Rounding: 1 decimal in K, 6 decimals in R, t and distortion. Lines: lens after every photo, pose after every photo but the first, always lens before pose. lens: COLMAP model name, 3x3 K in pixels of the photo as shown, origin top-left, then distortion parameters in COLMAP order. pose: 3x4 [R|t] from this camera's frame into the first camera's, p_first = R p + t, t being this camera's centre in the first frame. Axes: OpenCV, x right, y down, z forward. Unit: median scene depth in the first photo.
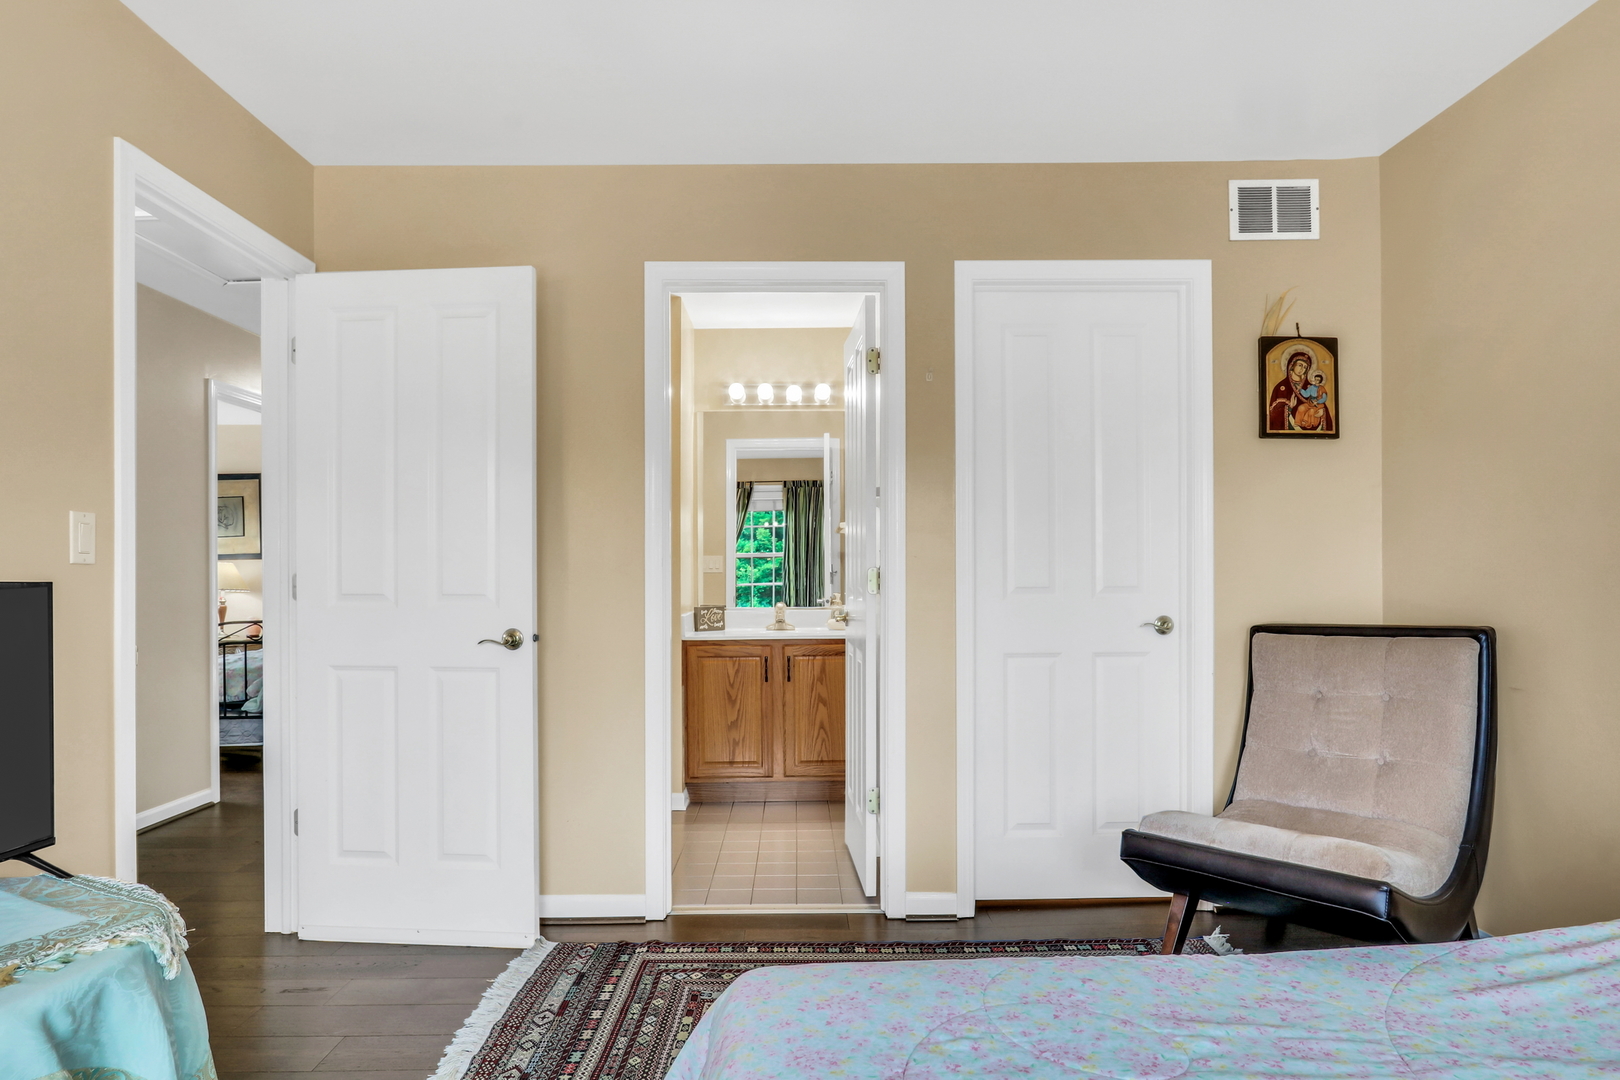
lens RADIAL K [[885.3, 0, 806.9], [0, 885.3, 552.8], [0, 0, 1]] dist [-0.008799, 0.000838]
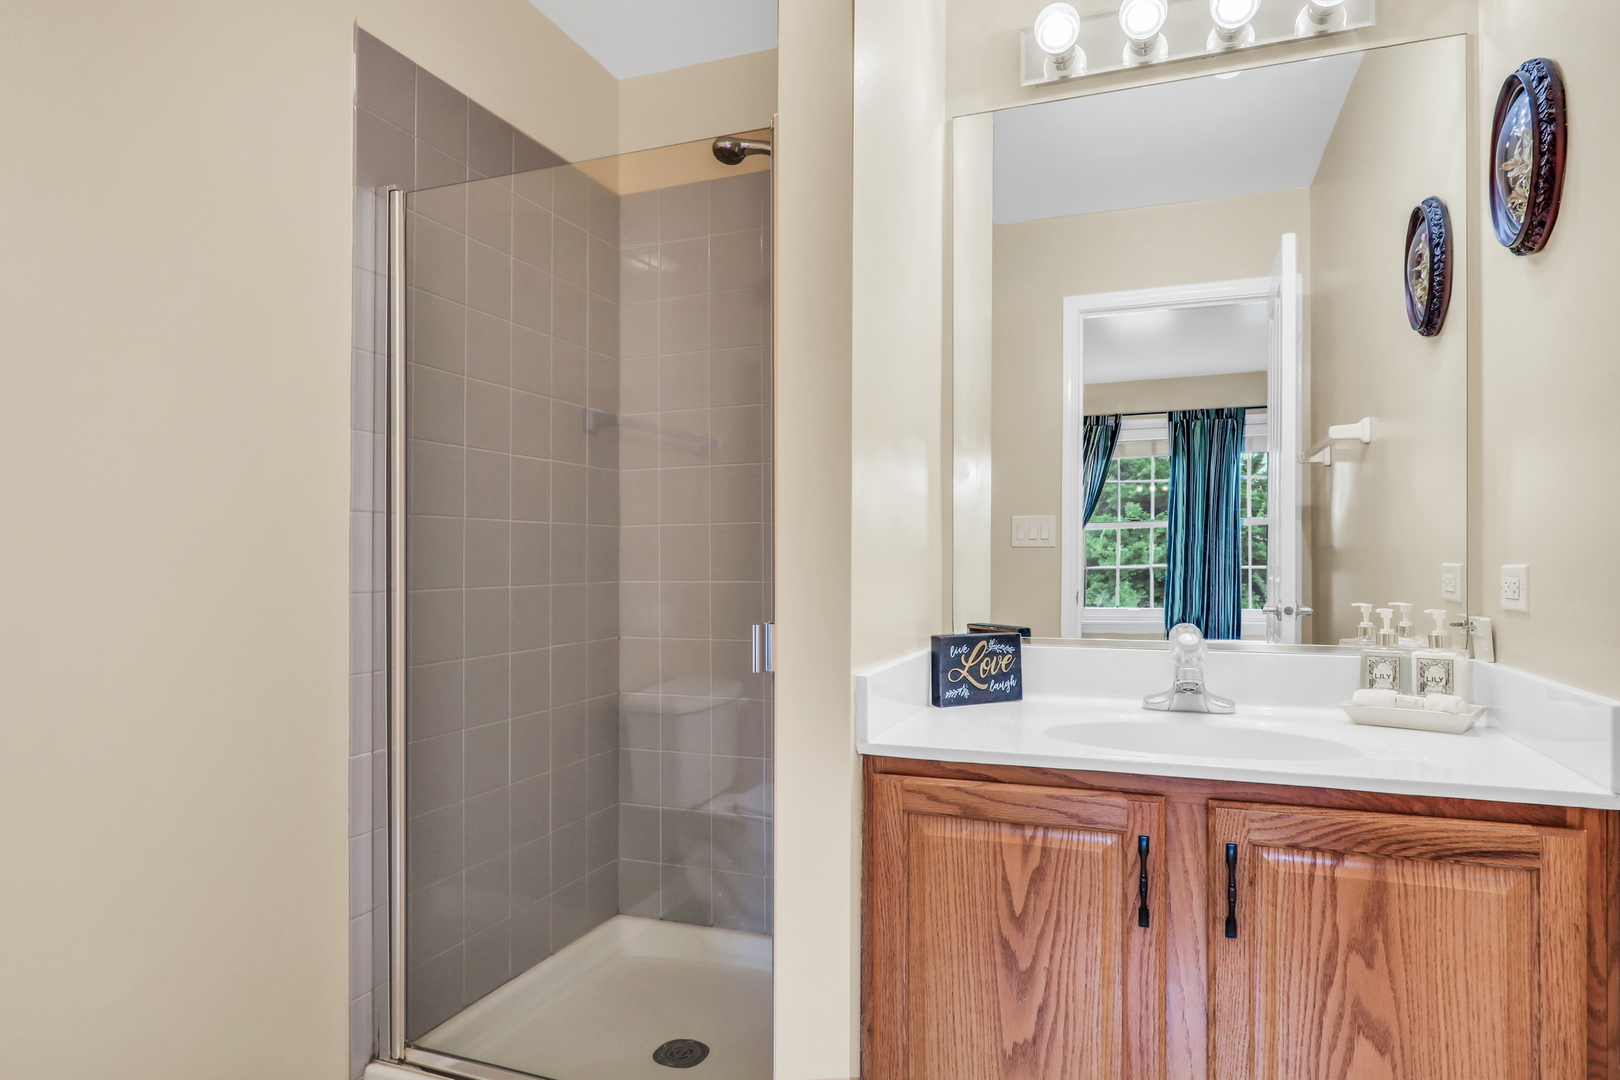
lens RADIAL K [[885.3, 0, 819.3], [0, 885.3, 549.7], [0, 0, 1]] dist [-0.008799, 0.000838]
pose [[0.923843, 0.006943, -0.382709, -0.026412], [0.000990, 0.999789, 0.020529, 0.015498], [0.382771, -0.019344, 0.923641, 0.538779]]
